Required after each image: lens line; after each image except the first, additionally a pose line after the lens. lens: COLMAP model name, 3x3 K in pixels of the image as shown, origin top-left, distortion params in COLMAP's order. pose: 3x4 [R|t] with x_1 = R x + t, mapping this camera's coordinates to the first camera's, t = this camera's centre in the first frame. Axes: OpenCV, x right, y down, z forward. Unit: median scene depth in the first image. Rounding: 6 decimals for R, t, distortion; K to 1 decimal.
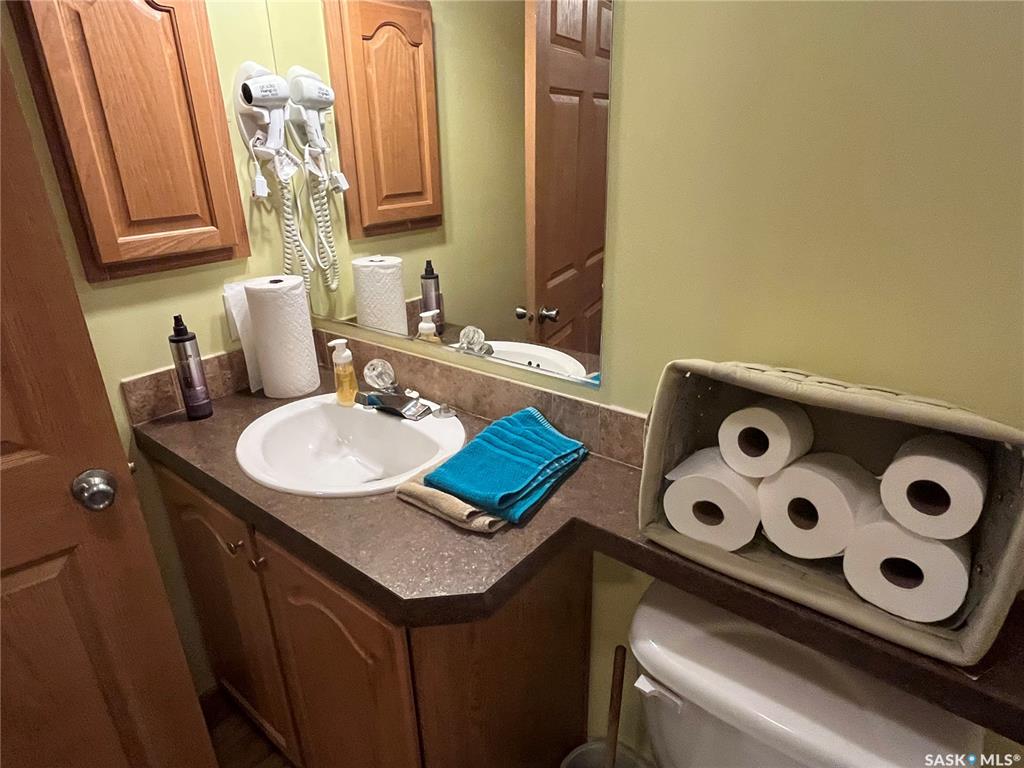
lens RADIAL K [[590.0, 0, 509.3], [0, 590.0, 380.2], [0, 0, 1]] dist [-0.006951, 0.000947]
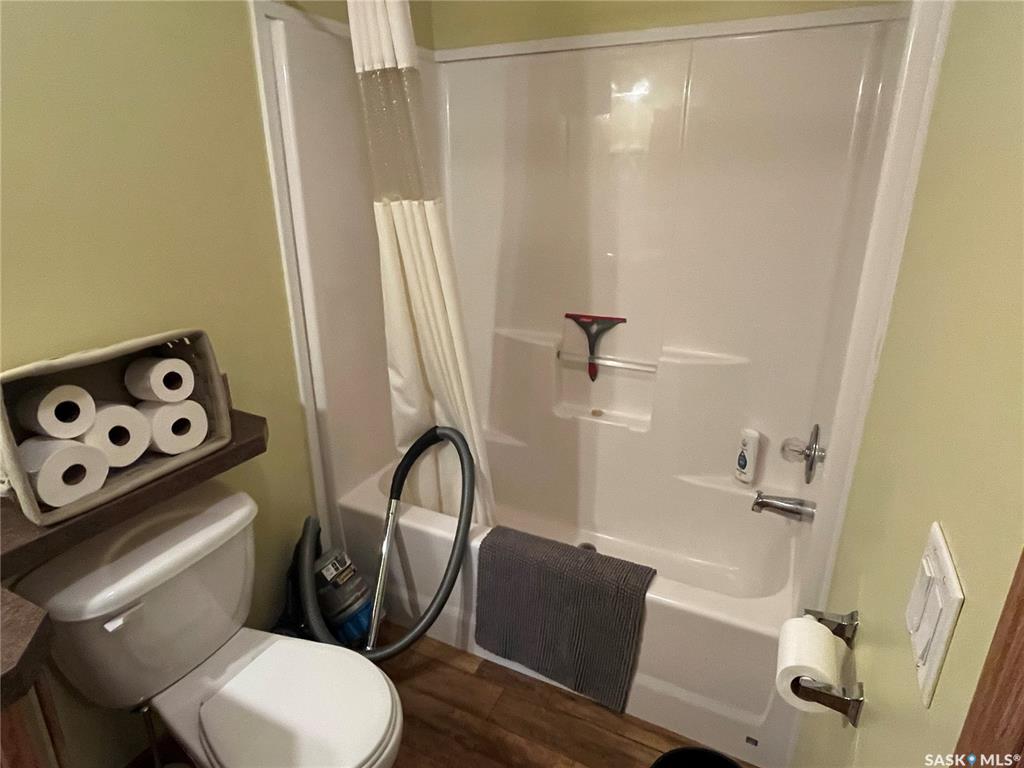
lens RADIAL K [[590.0, 0, 509.3], [0, 590.0, 380.2], [0, 0, 1]] dist [-0.006951, 0.000947]
pose [[-0.188404, -0.311976, 0.931222, -1.142647], [0.378007, 0.852116, 0.361952, -0.072442], [-0.906430, 0.420202, -0.042613, 0.089878]]
